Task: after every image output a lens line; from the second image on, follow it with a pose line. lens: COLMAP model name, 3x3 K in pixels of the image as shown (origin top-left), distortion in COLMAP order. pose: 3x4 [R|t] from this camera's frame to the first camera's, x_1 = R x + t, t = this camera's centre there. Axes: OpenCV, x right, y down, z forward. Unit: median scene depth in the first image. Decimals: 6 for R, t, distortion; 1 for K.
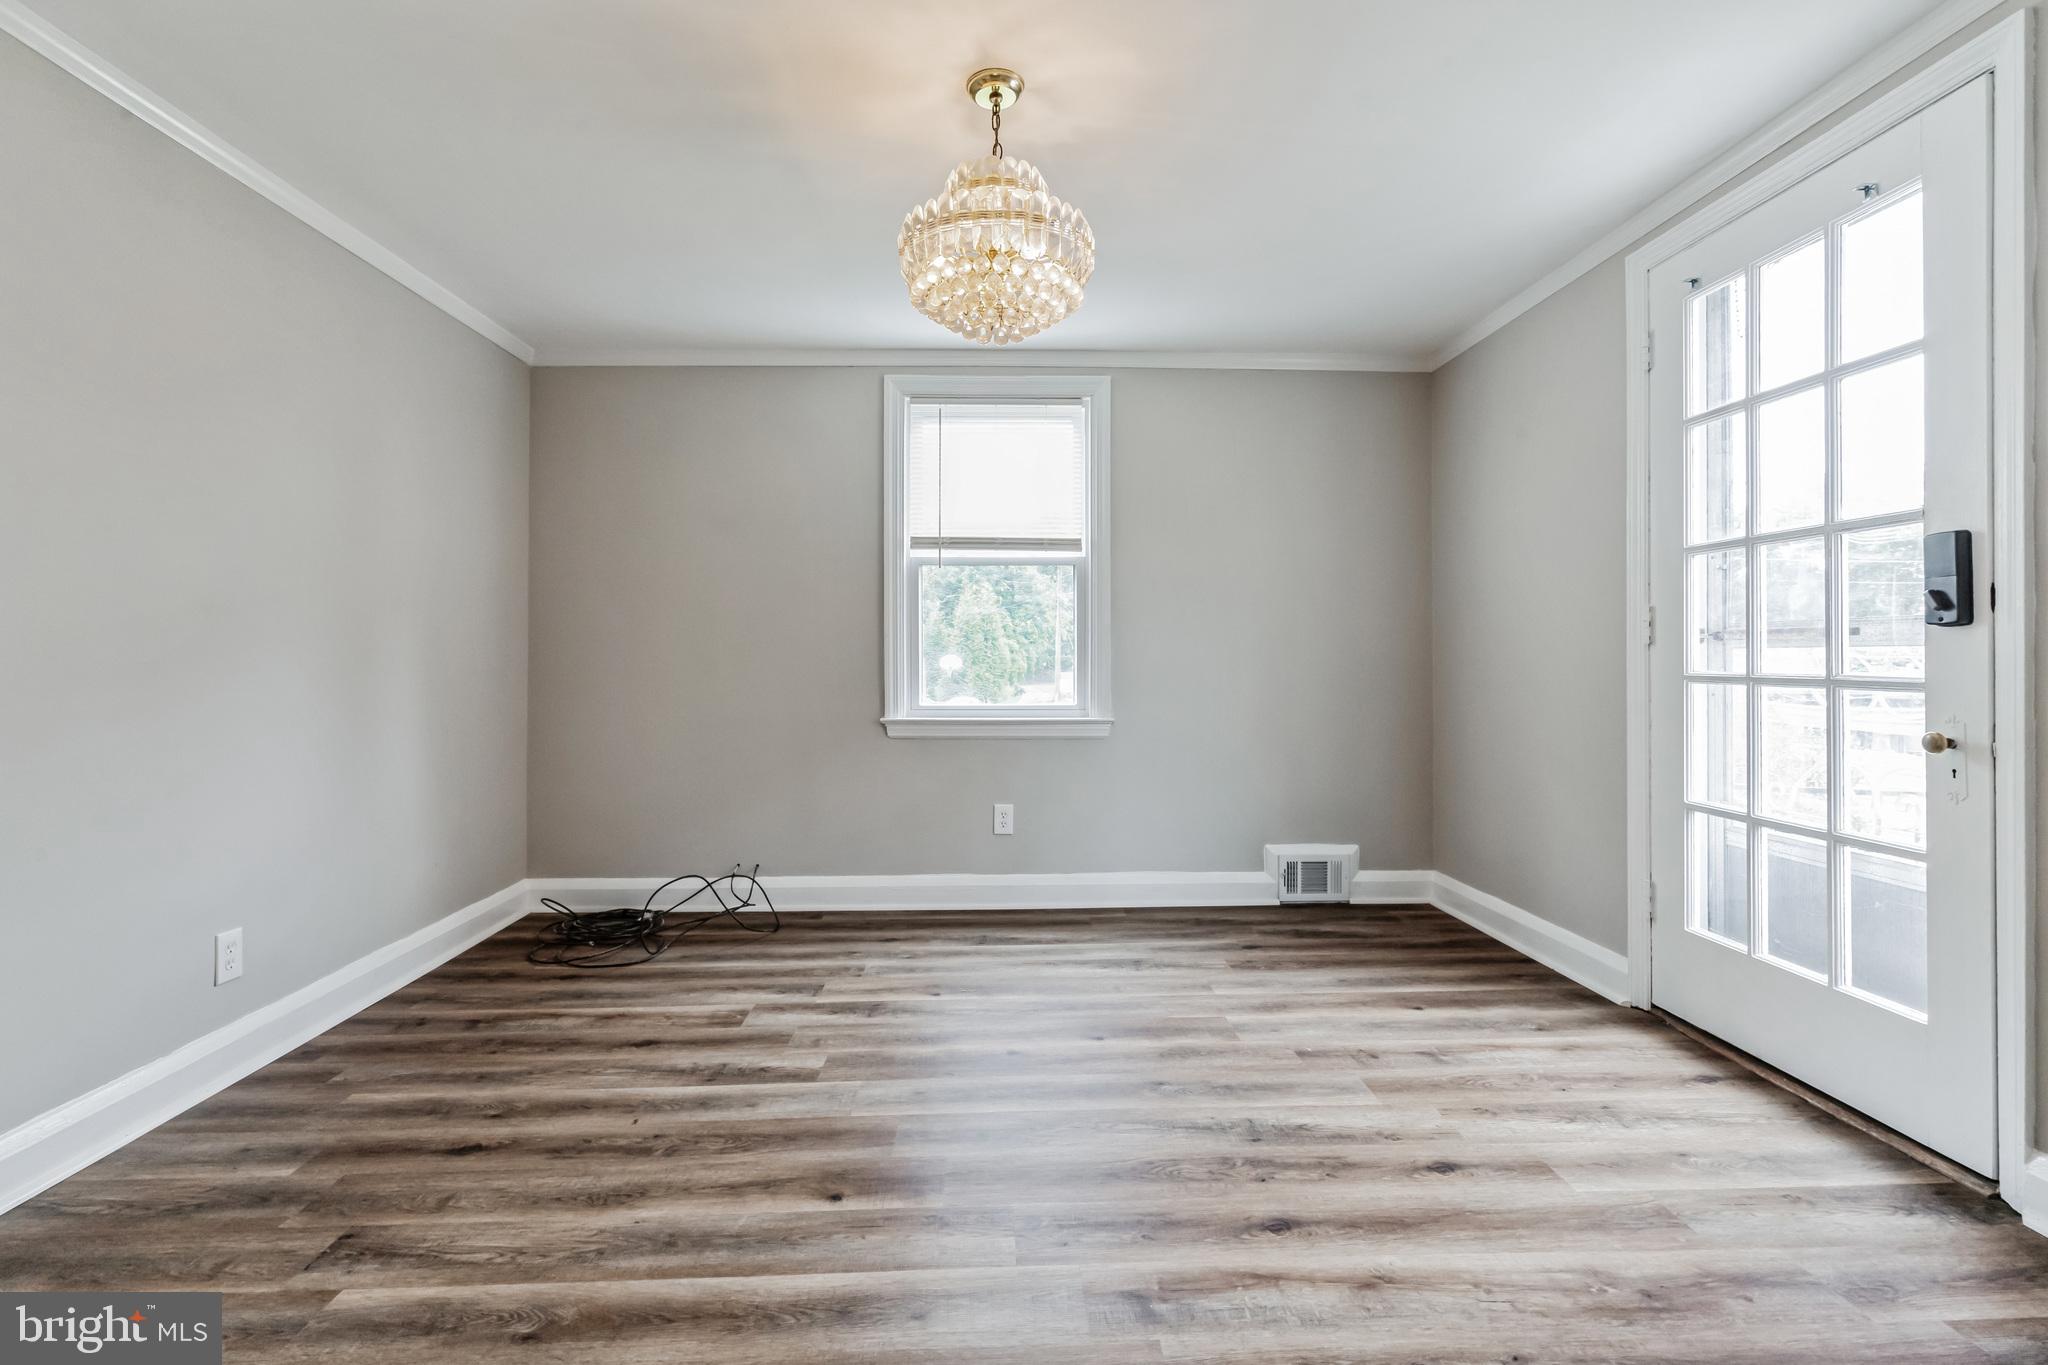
lens RADIAL K [[936.2, 0, 1026.5], [0, 936.2, 659.8], [0, 0, 1]] dist [-0.003631, 0.000951]
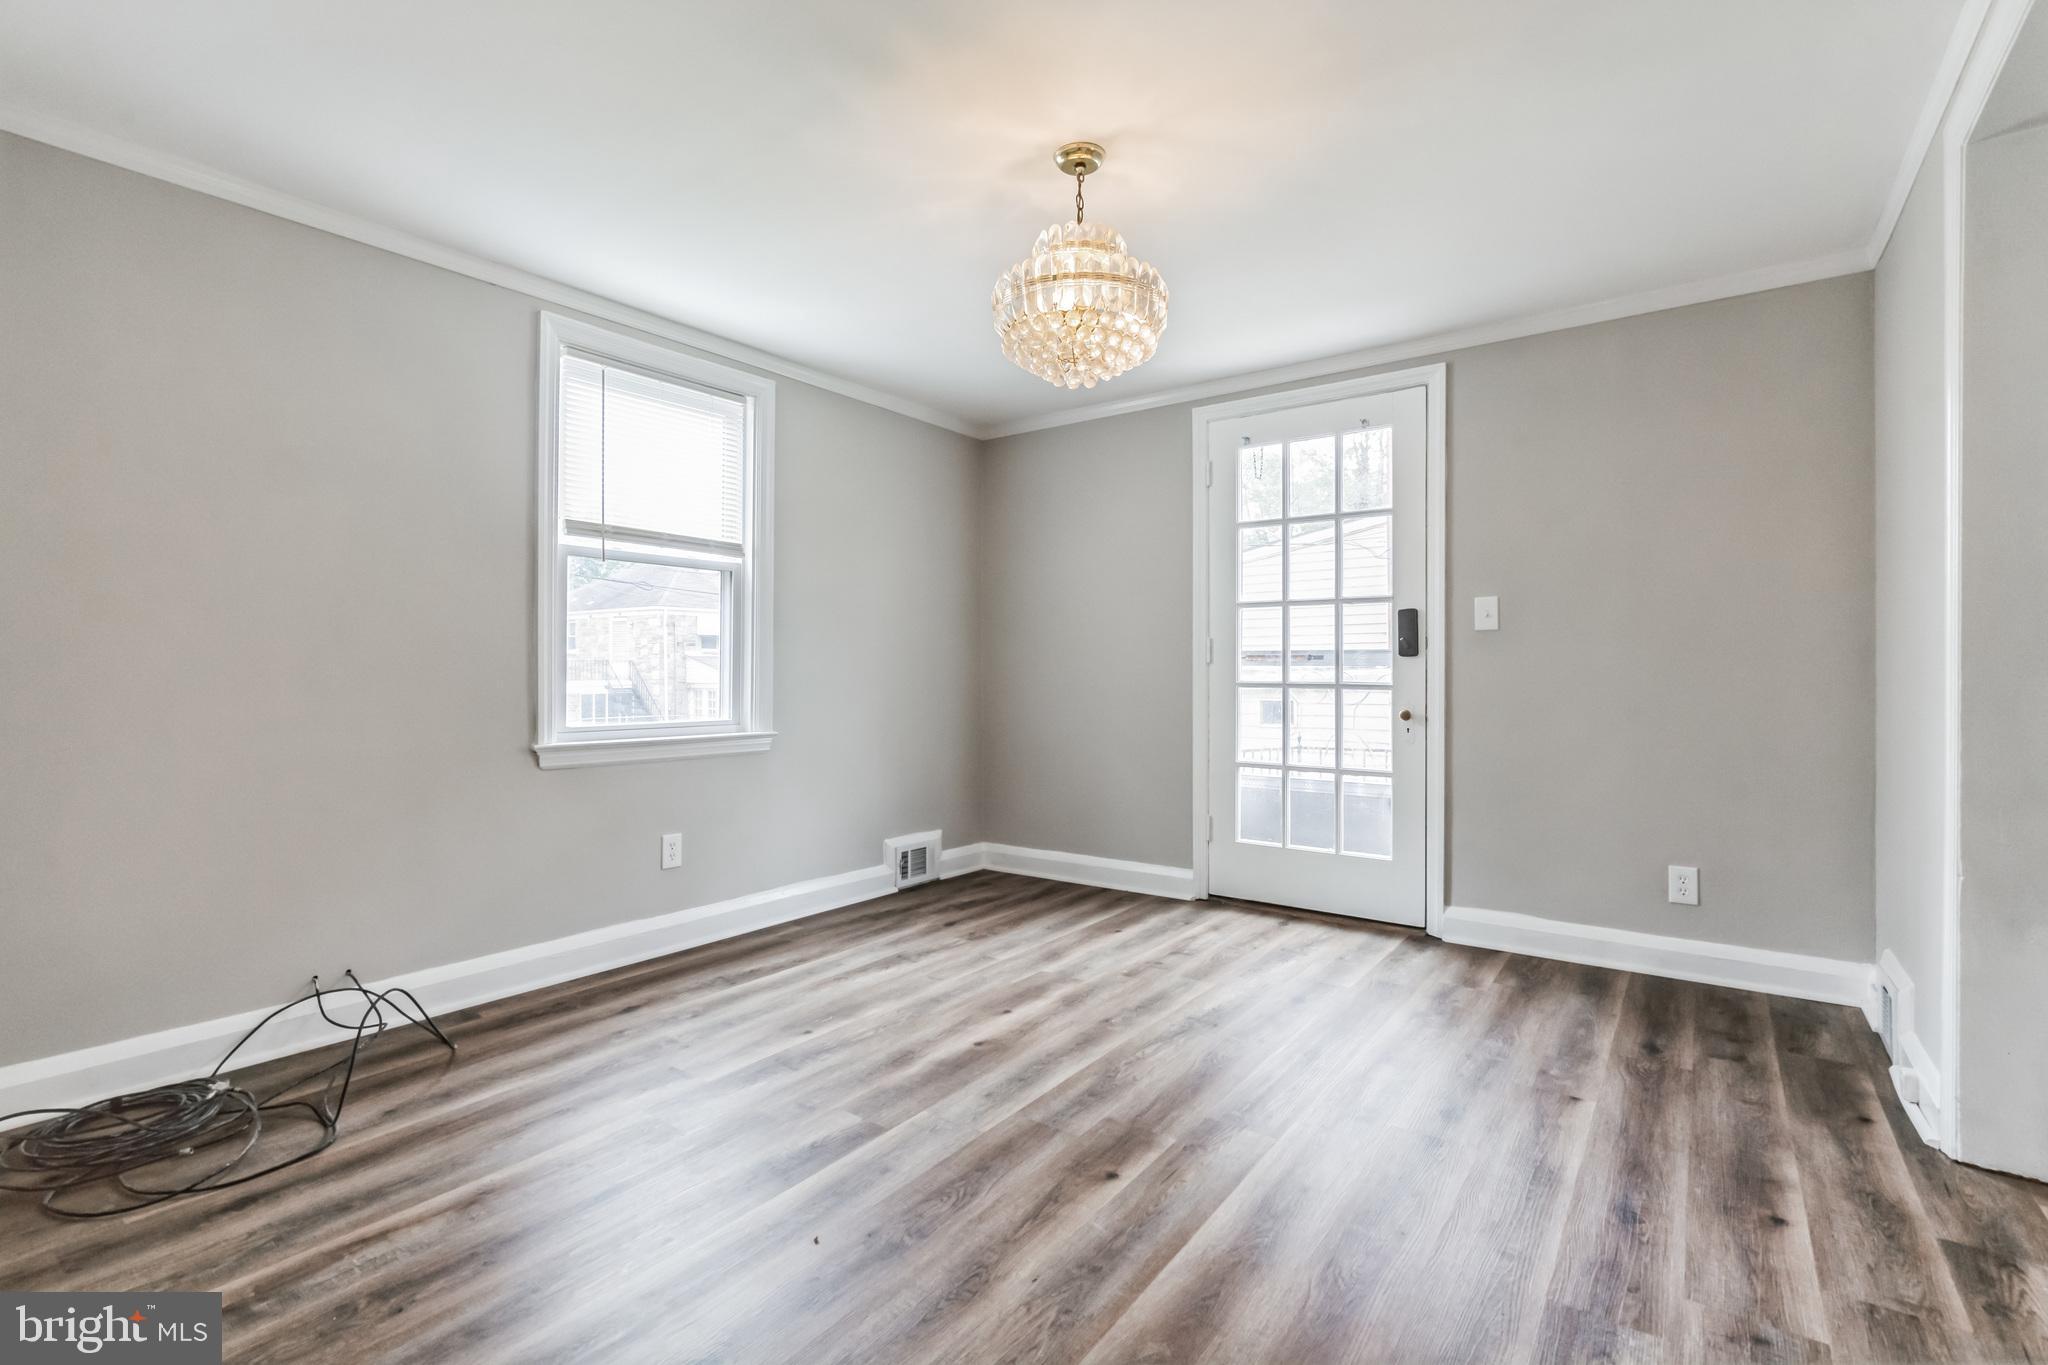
lens RADIAL K [[919.7, 0, 1027.9], [0, 919.7, 676.3], [0, 0, 1]] dist [-0.005085, 0.000336]
pose [[0.625242, -0.000486, 0.780431, -0.694319], [-0.002680, 0.999993, 0.002770, 0.001774], [-0.780426, -0.003824, 0.625236, 0.271236]]
